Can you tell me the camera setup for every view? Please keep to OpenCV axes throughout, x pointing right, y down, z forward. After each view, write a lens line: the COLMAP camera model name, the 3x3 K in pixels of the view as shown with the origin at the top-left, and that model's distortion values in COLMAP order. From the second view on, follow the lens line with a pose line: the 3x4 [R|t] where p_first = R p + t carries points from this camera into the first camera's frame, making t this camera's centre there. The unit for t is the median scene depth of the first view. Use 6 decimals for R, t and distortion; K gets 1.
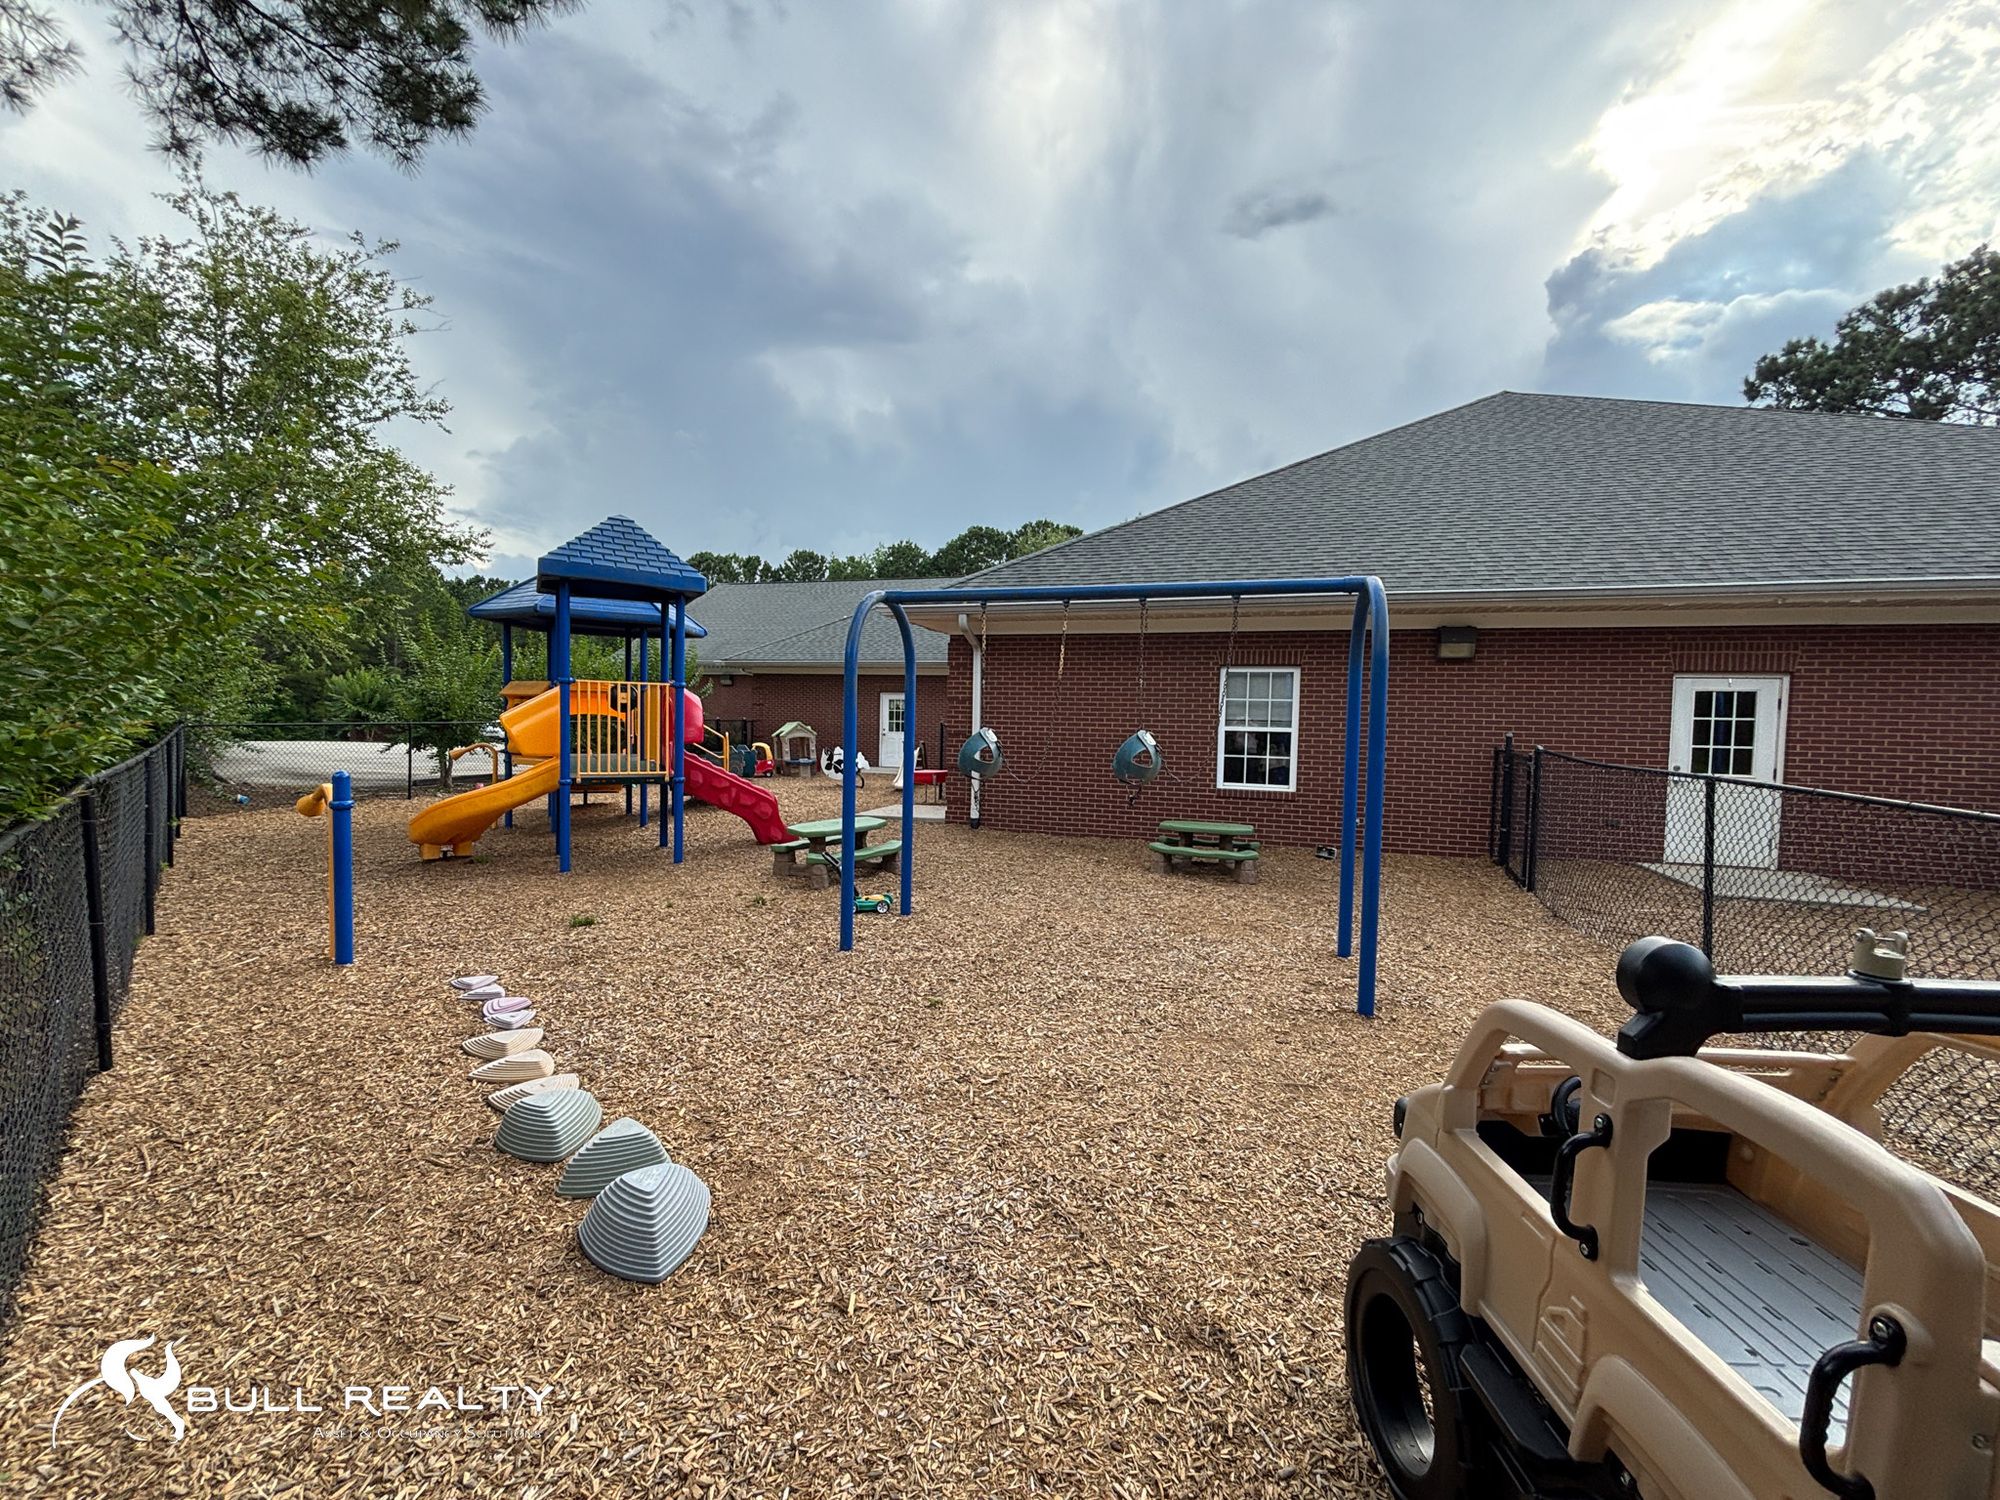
lens RADIAL K [[802.0, 0, 1000.0], [0, 802.0, 750.0], [0, 0, 1]] dist [-0.000802, -0.000271]
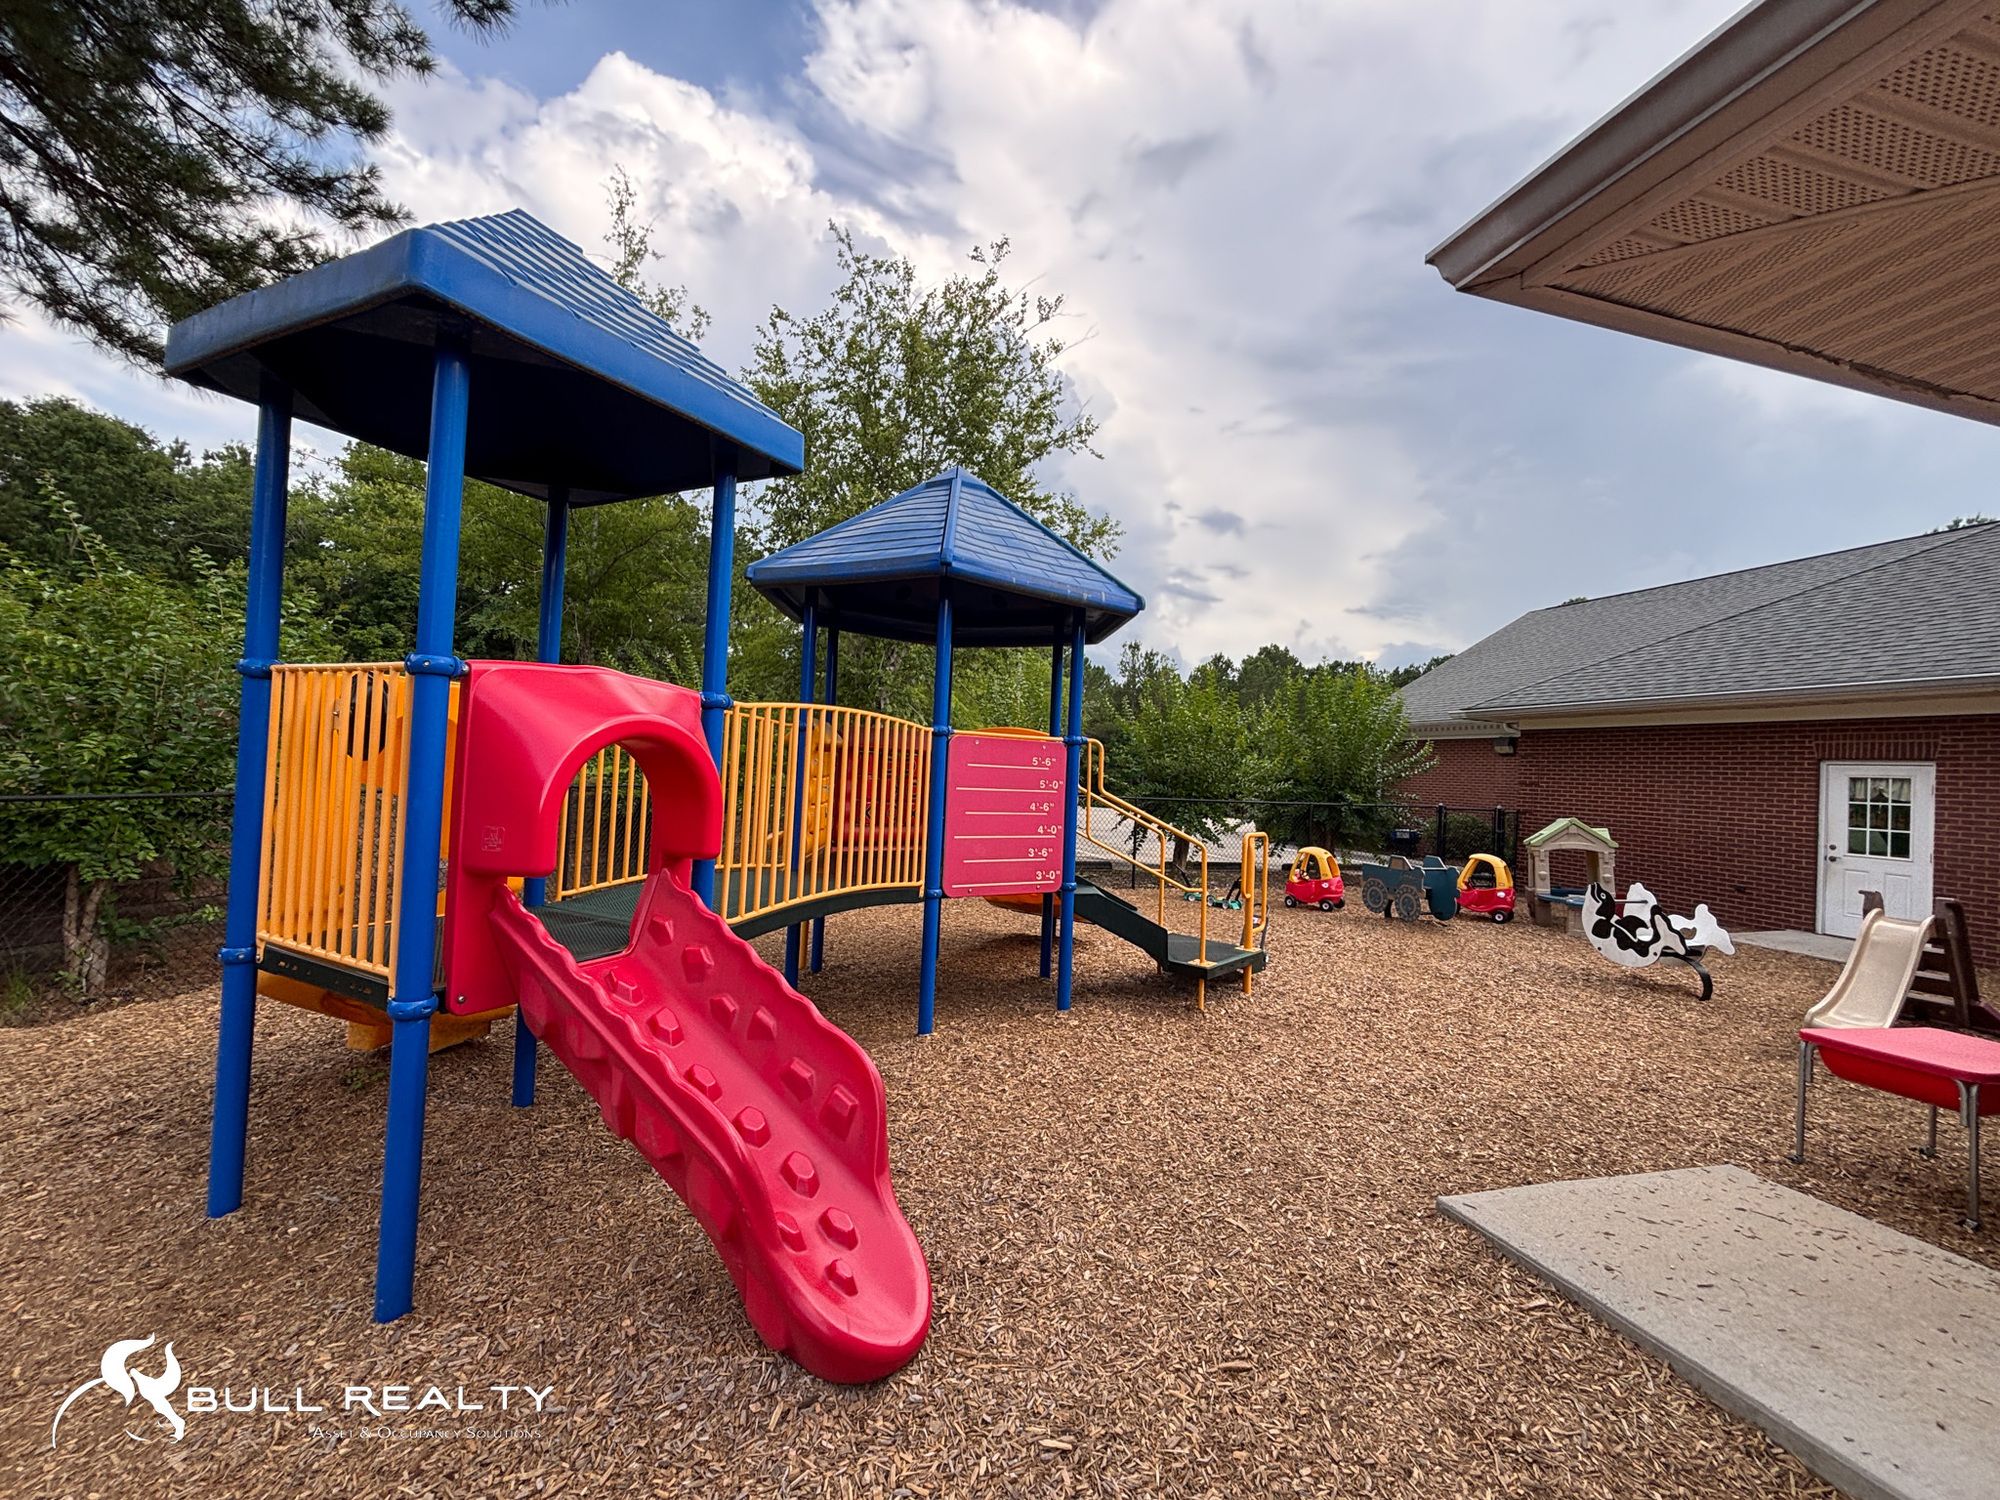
lens RADIAL K [[802.0, 0, 1000.0], [0, 802.0, 750.0], [0, 0, 1]] dist [-0.000802, -0.000271]
pose [[0.536856, -0.010636, -0.843607, -0.020339], [-0.075163, 0.995341, -0.060381, -0.019706], [0.840319, 0.095824, 0.533555, 0.404873]]
